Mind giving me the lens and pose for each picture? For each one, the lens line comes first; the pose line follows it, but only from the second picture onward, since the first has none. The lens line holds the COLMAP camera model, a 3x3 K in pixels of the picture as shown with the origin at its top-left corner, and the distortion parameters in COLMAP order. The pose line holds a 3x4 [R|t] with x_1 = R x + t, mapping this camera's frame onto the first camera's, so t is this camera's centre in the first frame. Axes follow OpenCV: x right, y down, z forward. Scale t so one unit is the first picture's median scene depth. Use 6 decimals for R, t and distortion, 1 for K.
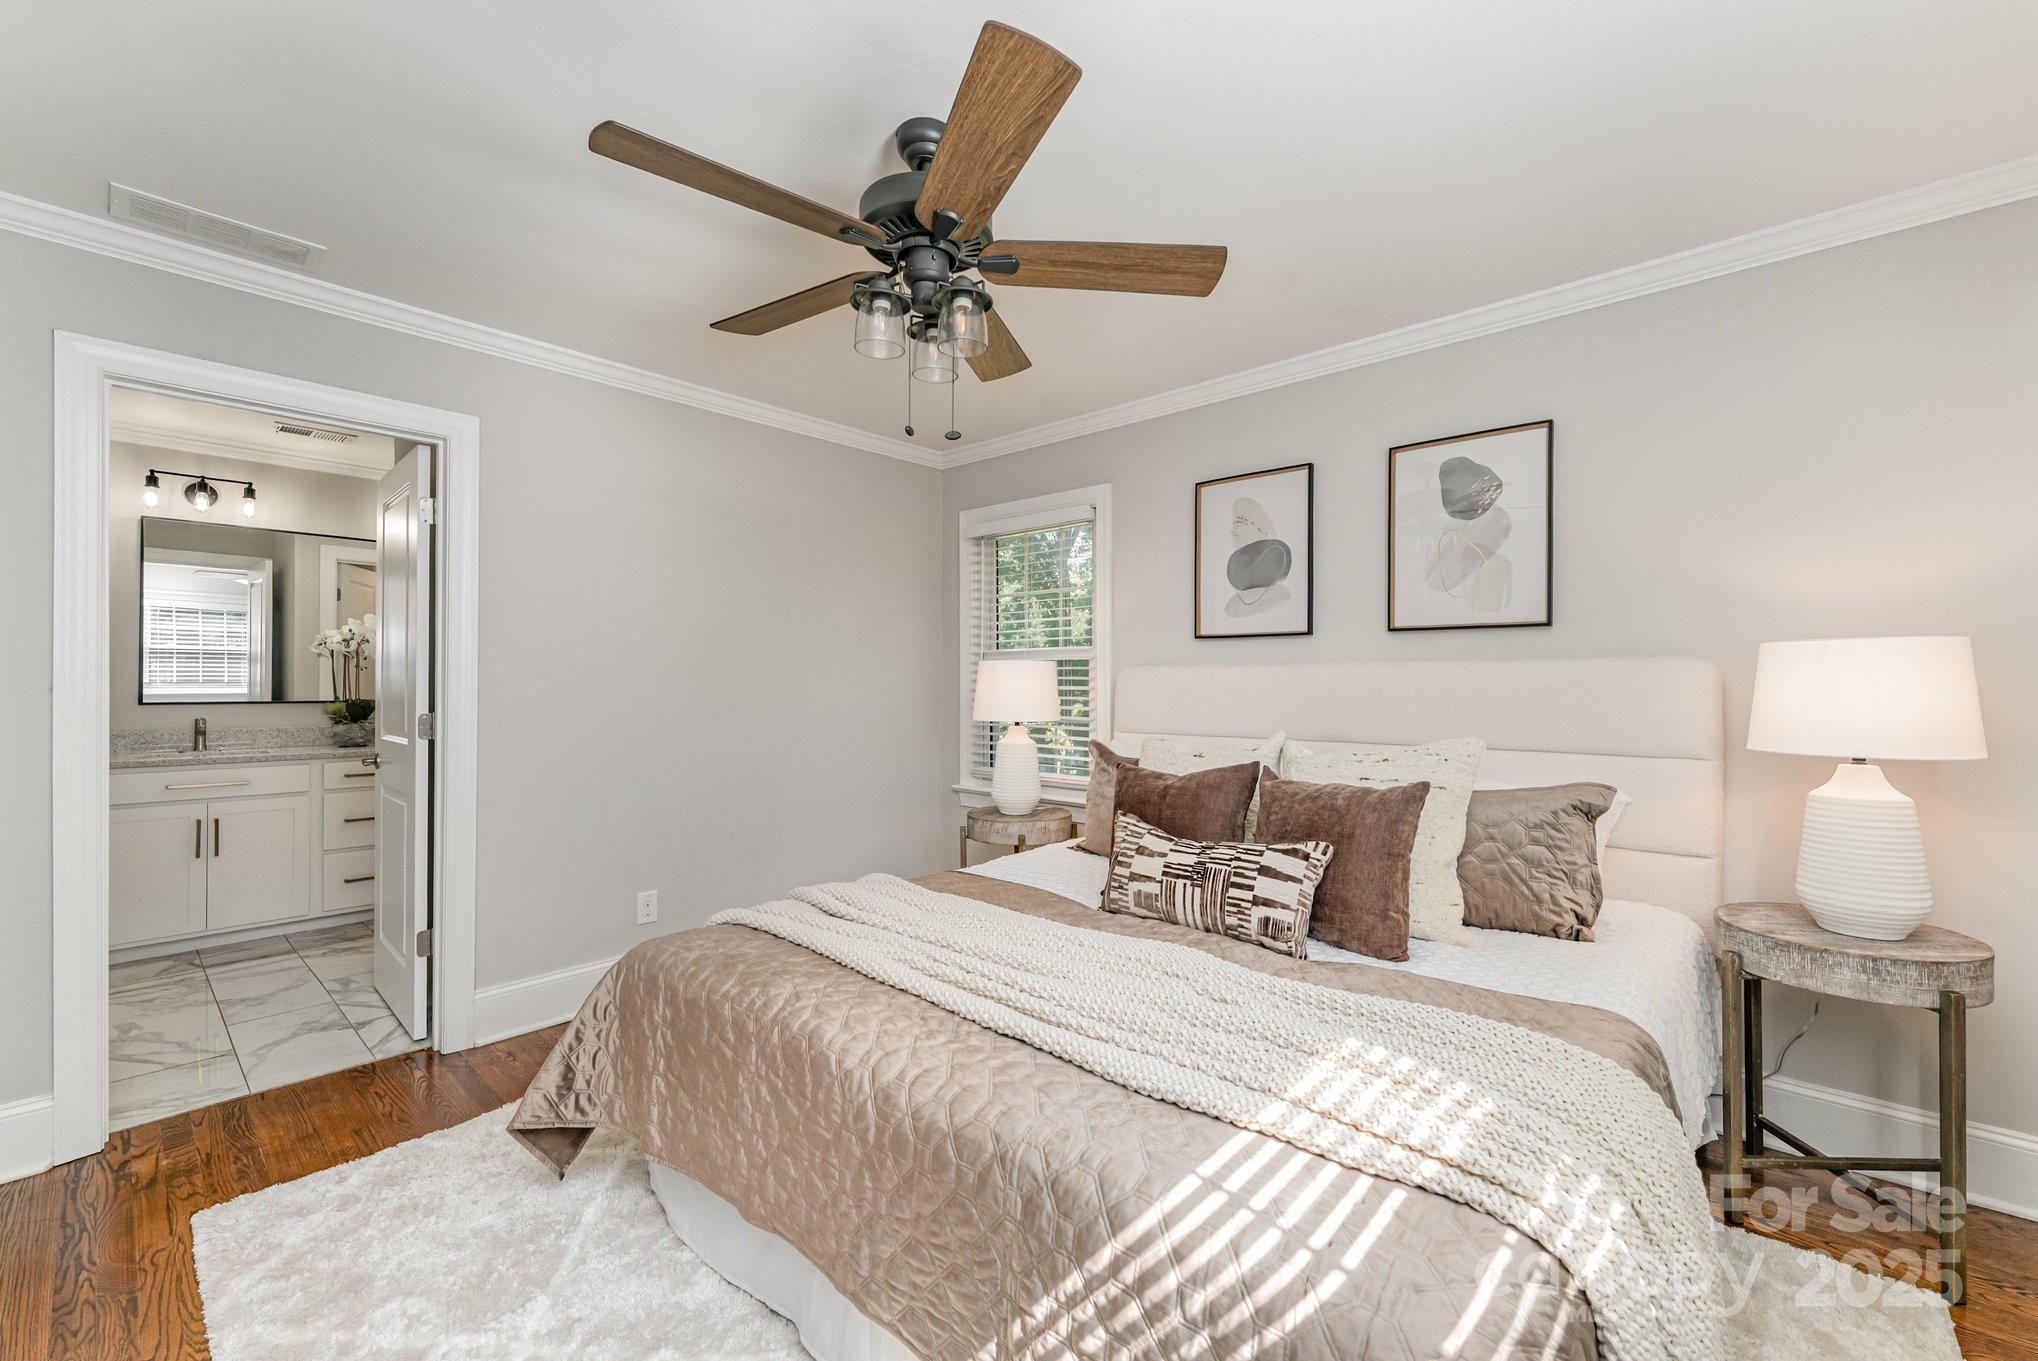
lens RADIAL K [[824.3, 0, 1024.3], [0, 824.3, 677.4], [0, 0, 1]] dist [-0.000351, -0.000408]
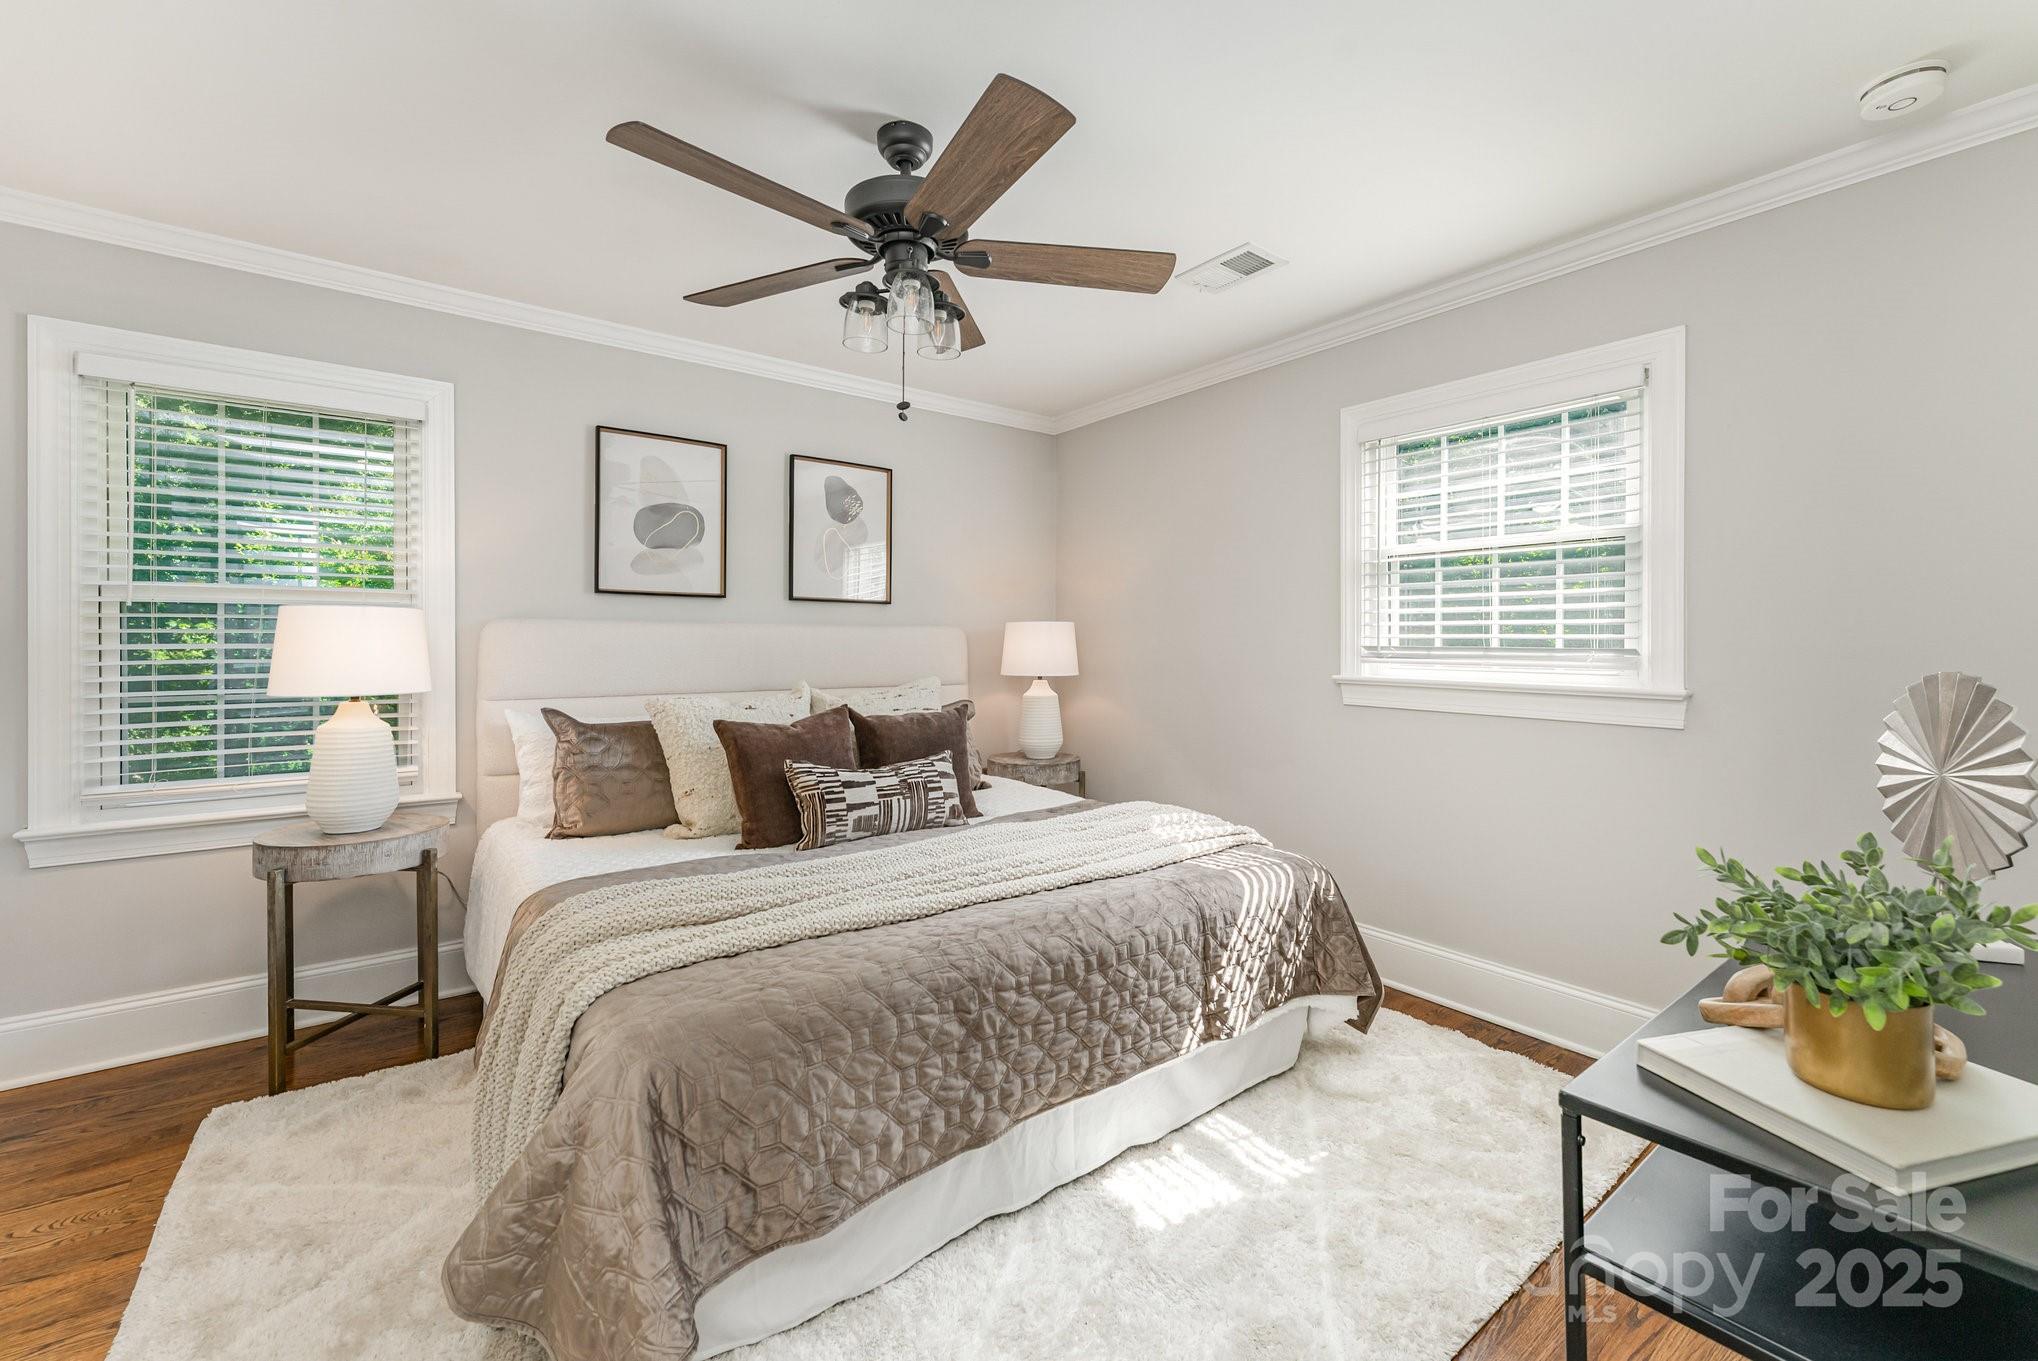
lens RADIAL K [[824.3, 0, 1026.1], [0, 824.3, 676.0], [0, 0, 1]] dist [-0.000351, -0.000408]
pose [[0.179437, -0.040136, 0.982950, -0.795618], [-0.009751, 0.999046, 0.042574, 0.002698], [-0.983721, -0.017224, 0.178875, 0.453472]]
